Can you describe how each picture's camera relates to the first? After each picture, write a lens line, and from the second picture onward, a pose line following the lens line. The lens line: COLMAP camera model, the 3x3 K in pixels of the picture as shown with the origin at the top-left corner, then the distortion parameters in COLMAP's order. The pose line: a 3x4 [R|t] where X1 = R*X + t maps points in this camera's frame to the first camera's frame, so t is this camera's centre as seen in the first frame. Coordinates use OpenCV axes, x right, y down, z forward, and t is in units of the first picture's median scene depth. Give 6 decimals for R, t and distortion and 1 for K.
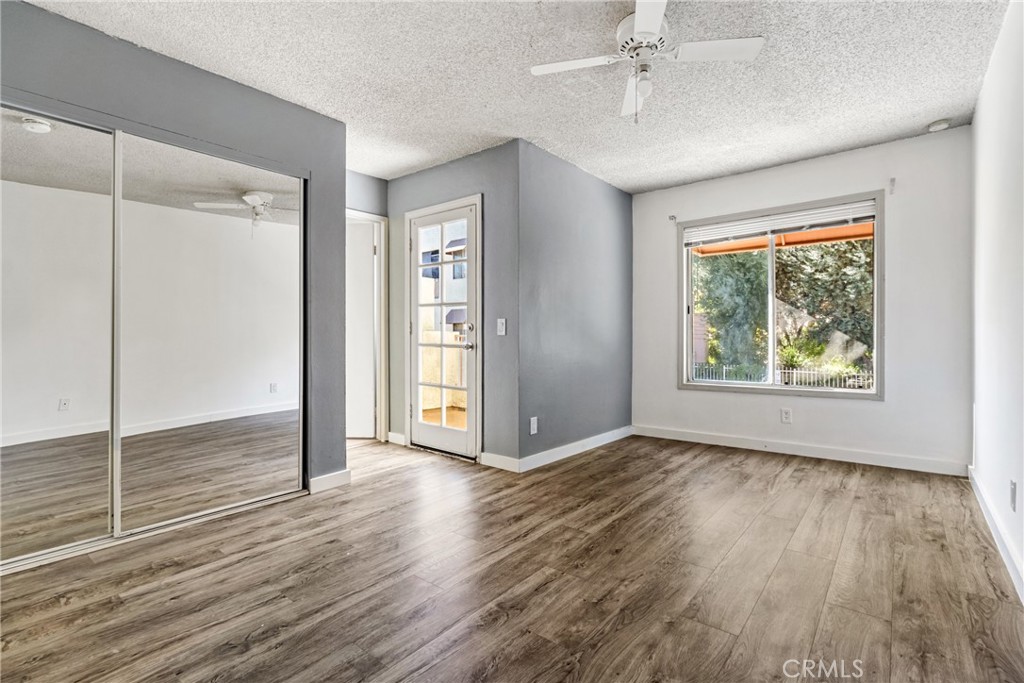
lens RADIAL K [[484.7, 0, 513.4], [0, 484.7, 333.2], [0, 0, 1]] dist [0.001270, 0.000473]
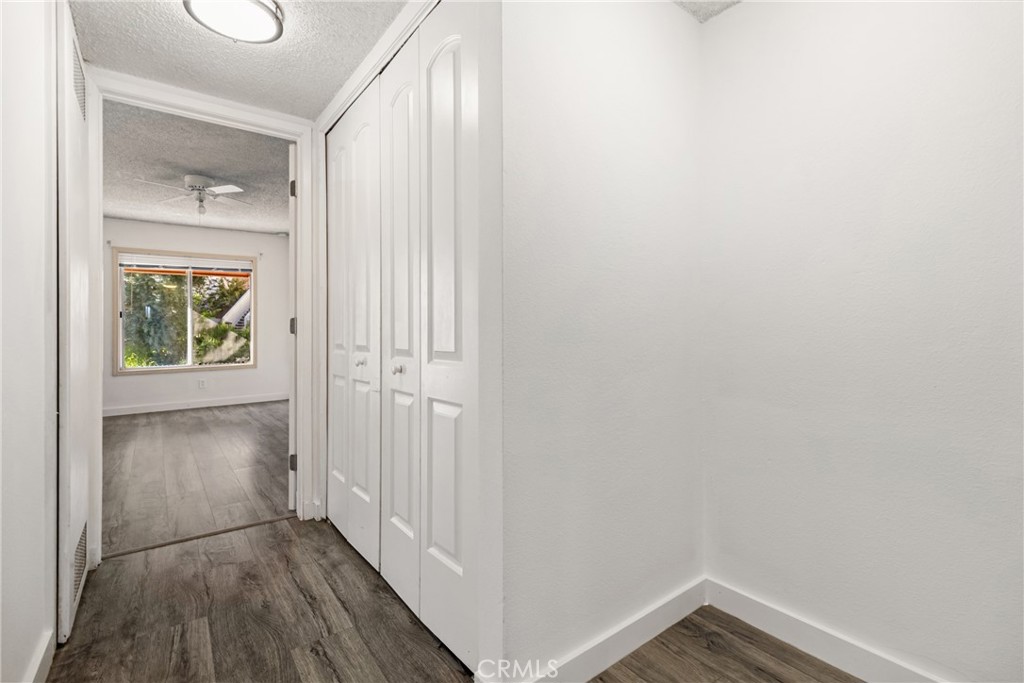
lens RADIAL K [[484.7, 0, 515.7], [0, 484.7, 333.6], [0, 0, 1]] dist [0.001270, 0.000473]
pose [[0.245908, -0.004805, 0.969281, -0.703774], [0.001040, 0.999988, 0.004693, -0.002457], [-0.969293, -0.000146, 0.245910, -0.383669]]
